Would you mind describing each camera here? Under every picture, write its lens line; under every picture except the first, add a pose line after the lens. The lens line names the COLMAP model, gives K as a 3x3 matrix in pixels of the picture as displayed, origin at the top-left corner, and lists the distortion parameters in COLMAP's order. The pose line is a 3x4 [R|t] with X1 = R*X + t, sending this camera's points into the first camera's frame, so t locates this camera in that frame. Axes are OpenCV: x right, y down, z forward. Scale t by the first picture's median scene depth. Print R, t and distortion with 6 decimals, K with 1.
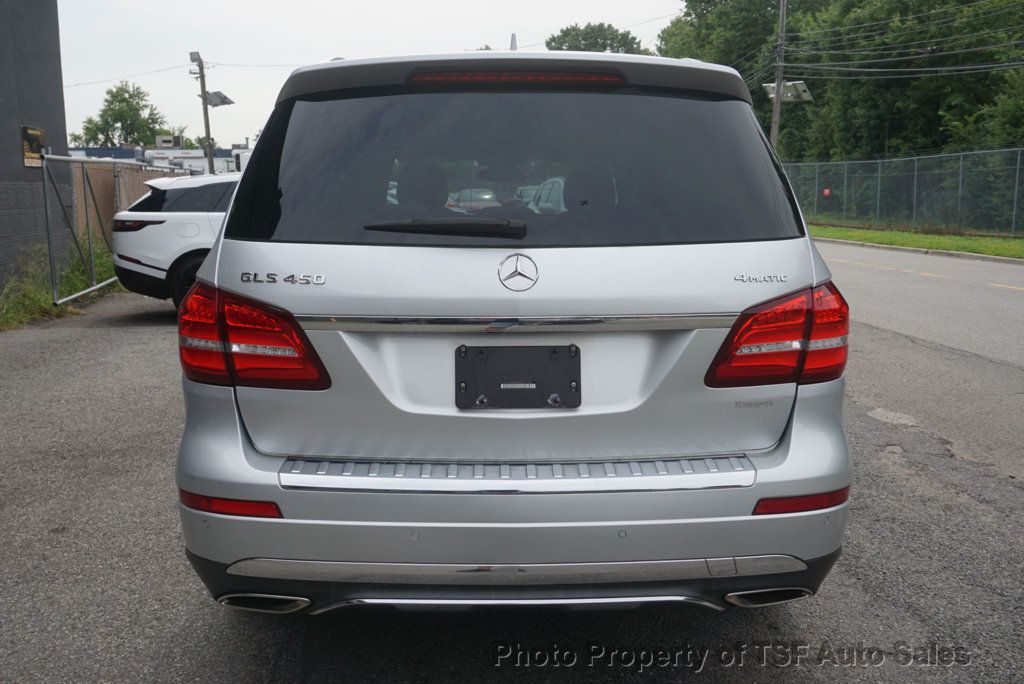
lens RADIAL K [[944.5, 0, 507.5], [0, 944.5, 331.2], [0, 0, 1]] dist [0.002648, 0.000000]
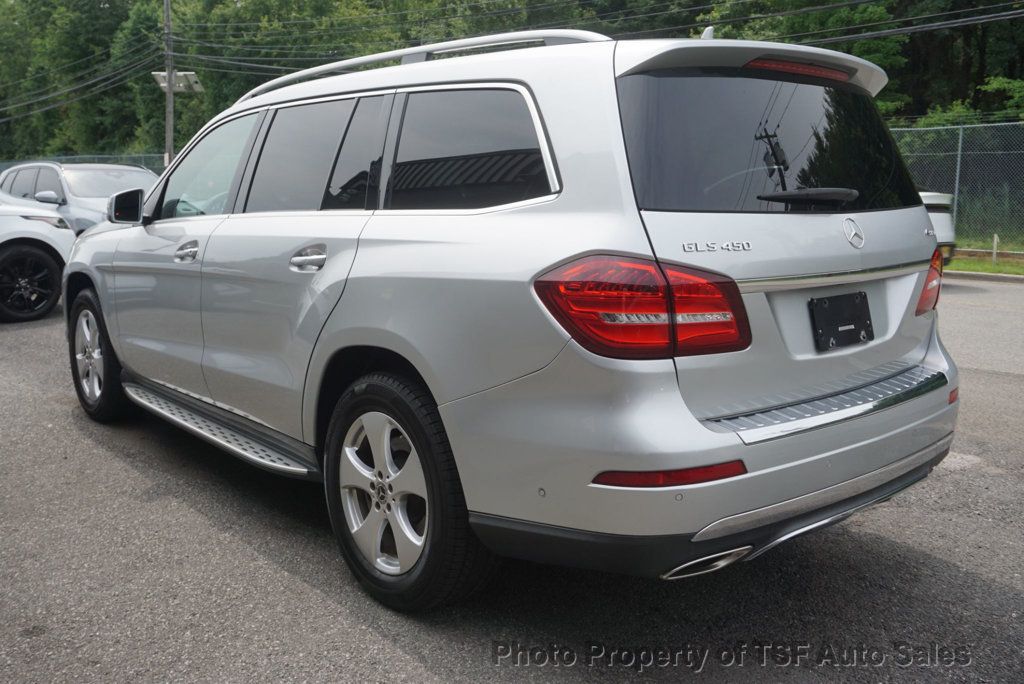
lens RADIAL K [[926.9, 0, 508.5], [0, 926.9, 340.1], [0, 0, 1]] dist [-0.013336, -0.005418]
pose [[0.758468, -0.104125, 0.643338, -0.097041], [0.090858, 0.994408, 0.053827, -0.002668], [-0.645345, 0.017626, 0.763688, 0.033480]]
